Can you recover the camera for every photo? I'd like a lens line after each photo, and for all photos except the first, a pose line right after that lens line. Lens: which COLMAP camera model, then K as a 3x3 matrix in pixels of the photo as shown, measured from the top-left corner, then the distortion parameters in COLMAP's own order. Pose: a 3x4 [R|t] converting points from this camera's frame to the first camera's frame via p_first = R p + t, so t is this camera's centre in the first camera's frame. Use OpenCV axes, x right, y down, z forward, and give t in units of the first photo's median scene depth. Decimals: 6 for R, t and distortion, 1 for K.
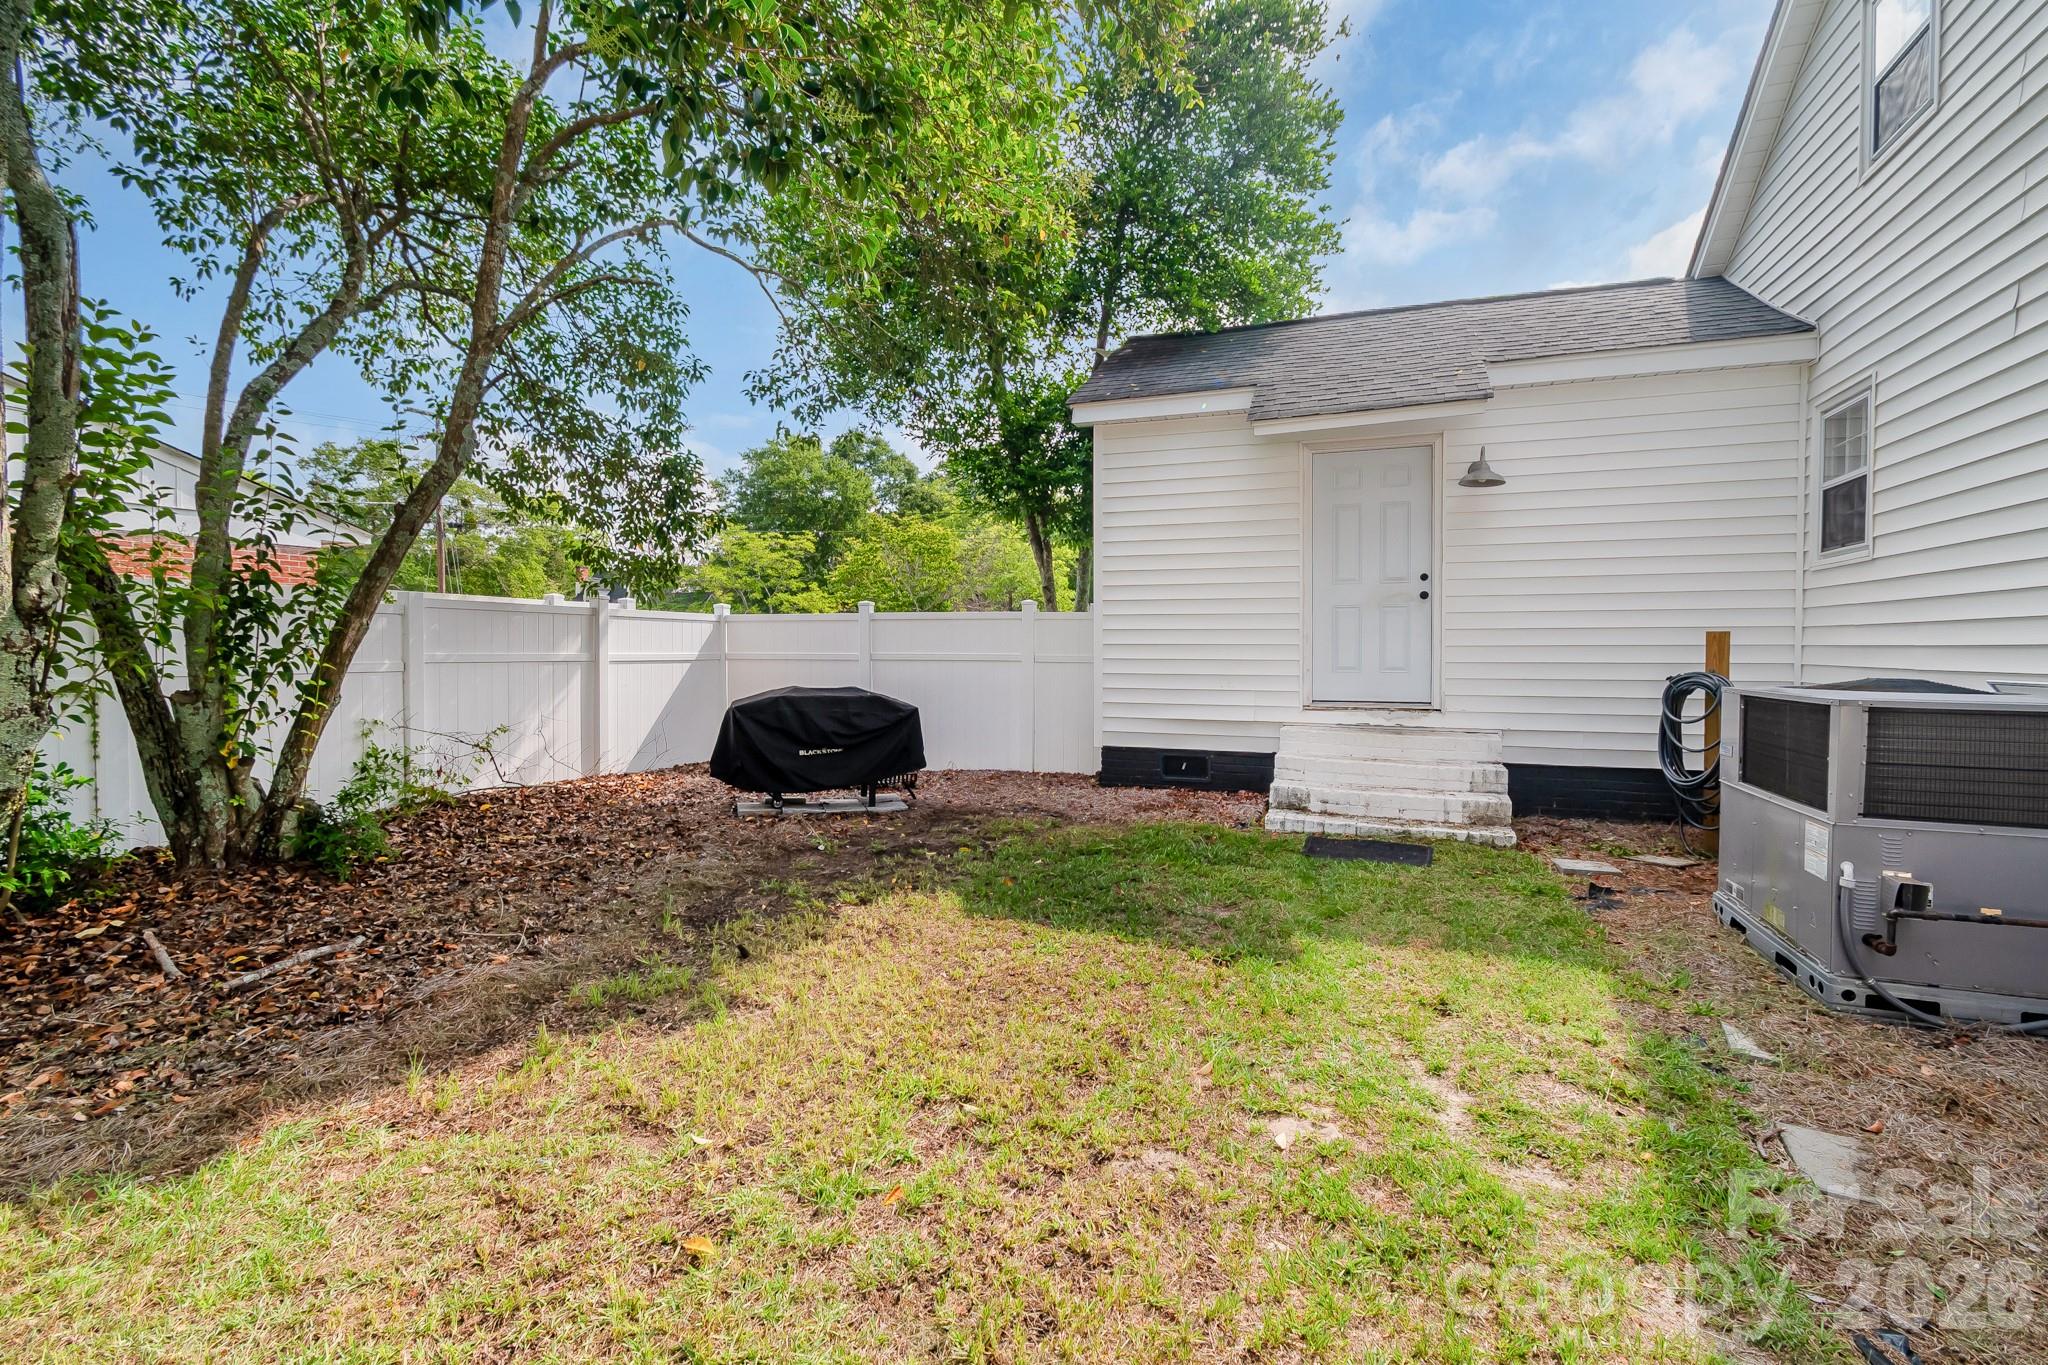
lens RADIAL K [[911.2, 0, 1016.7], [0, 911.2, 673.8], [0, 0, 1]] dist [0.008684, -0.005009]
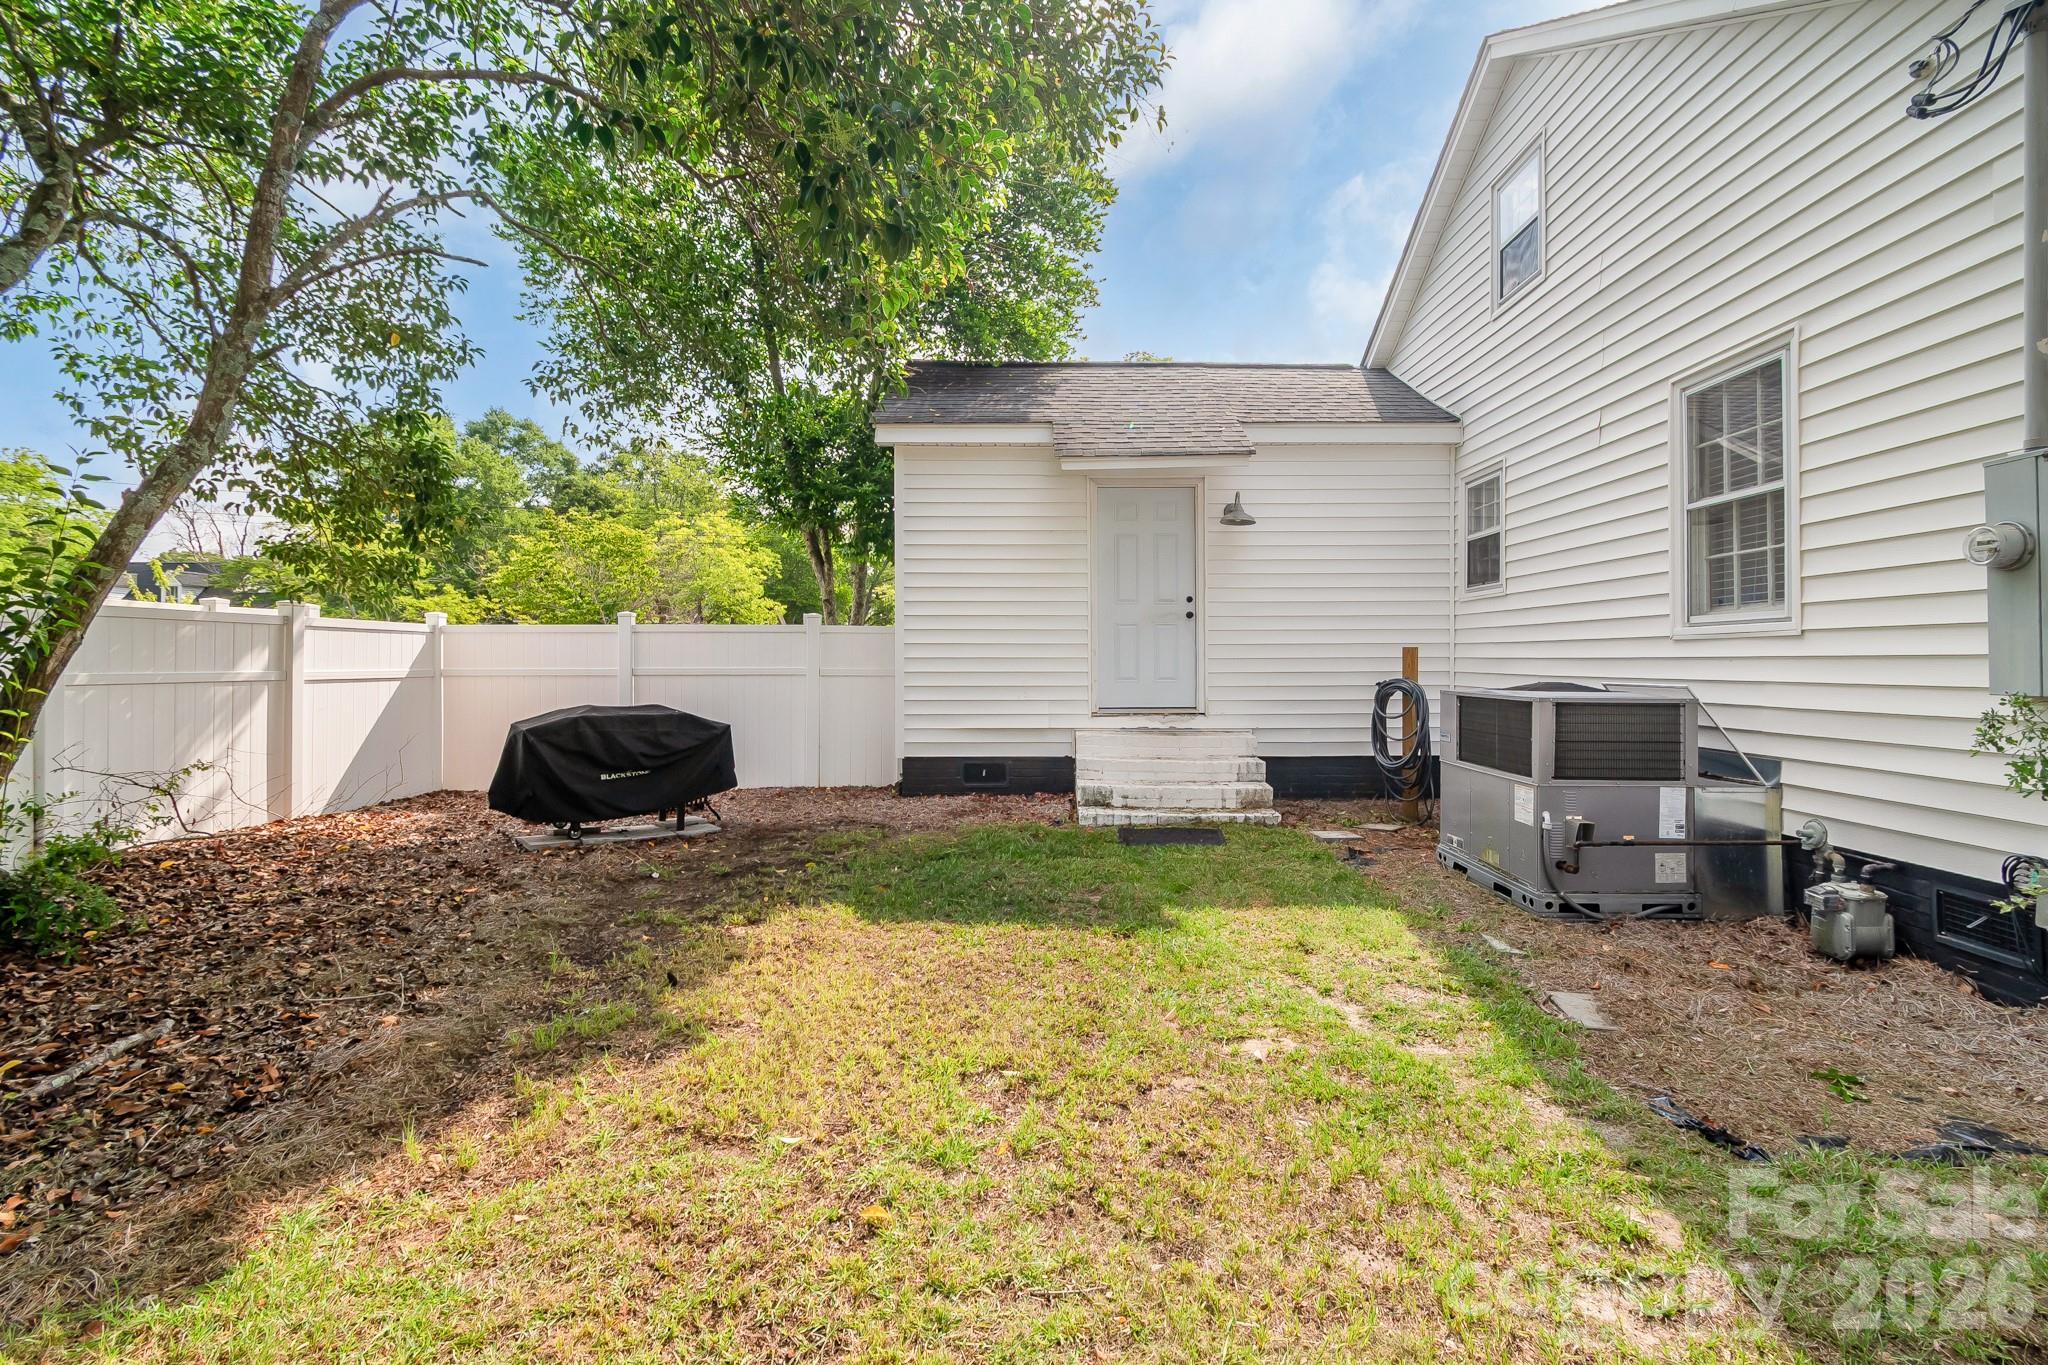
lens RADIAL K [[935.2, 0, 1021.4], [0, 935.2, 668.6], [0, 0, 1]] dist [0.003633, -0.000315]
pose [[0.936385, -0.007851, 0.350886, -0.211222], [0.014047, 0.999787, -0.015116, -0.003565], [-0.350692, 0.019083, 0.936296, -0.047698]]
